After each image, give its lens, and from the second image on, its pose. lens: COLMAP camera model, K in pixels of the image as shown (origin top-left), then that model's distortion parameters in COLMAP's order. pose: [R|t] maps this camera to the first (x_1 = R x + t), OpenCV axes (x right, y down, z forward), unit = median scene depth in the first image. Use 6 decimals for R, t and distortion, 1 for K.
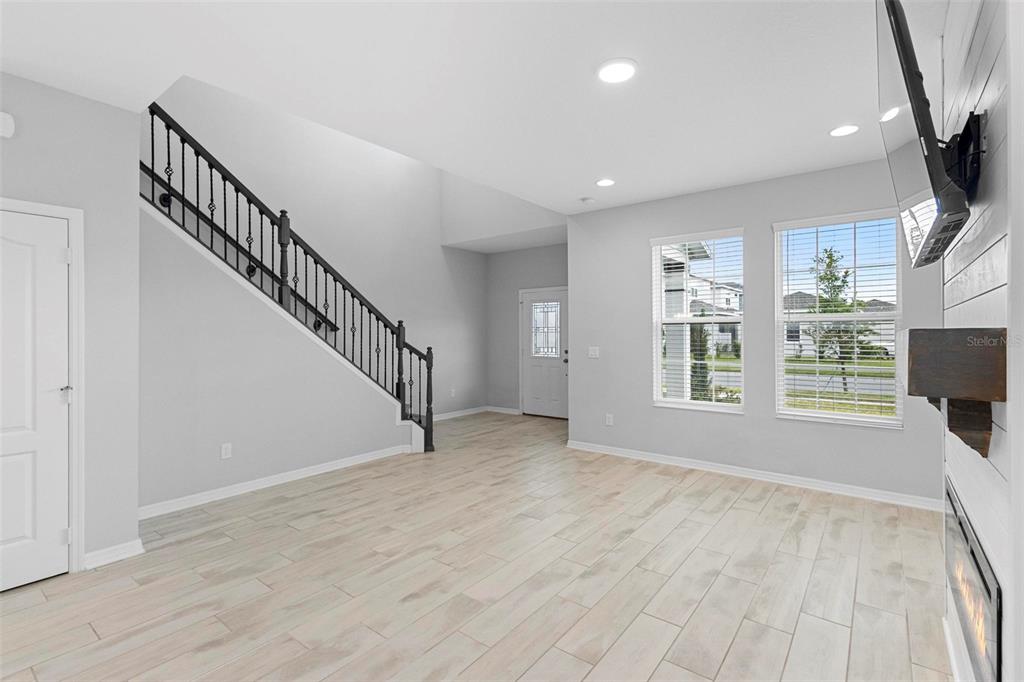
lens RADIAL K [[475.2, 0, 511.4], [0, 475.2, 333.2], [0, 0, 1]] dist [0.009143, -0.003048]
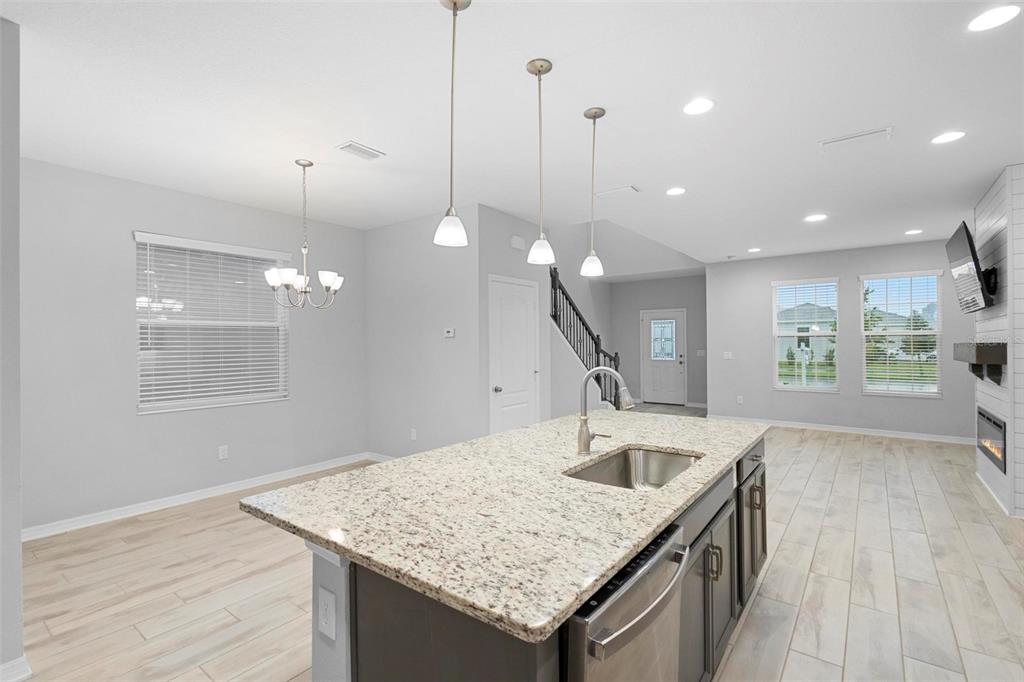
lens RADIAL K [[475.2, 0, 507.6], [0, 475.2, 336.5], [0, 0, 1]] dist [0.009143, -0.003048]
pose [[0.999984, -0.003489, 0.004375, -0.631659], [0.003536, 0.999934, -0.010957, -0.006627], [-0.004337, 0.010972, 0.999930, -0.596783]]
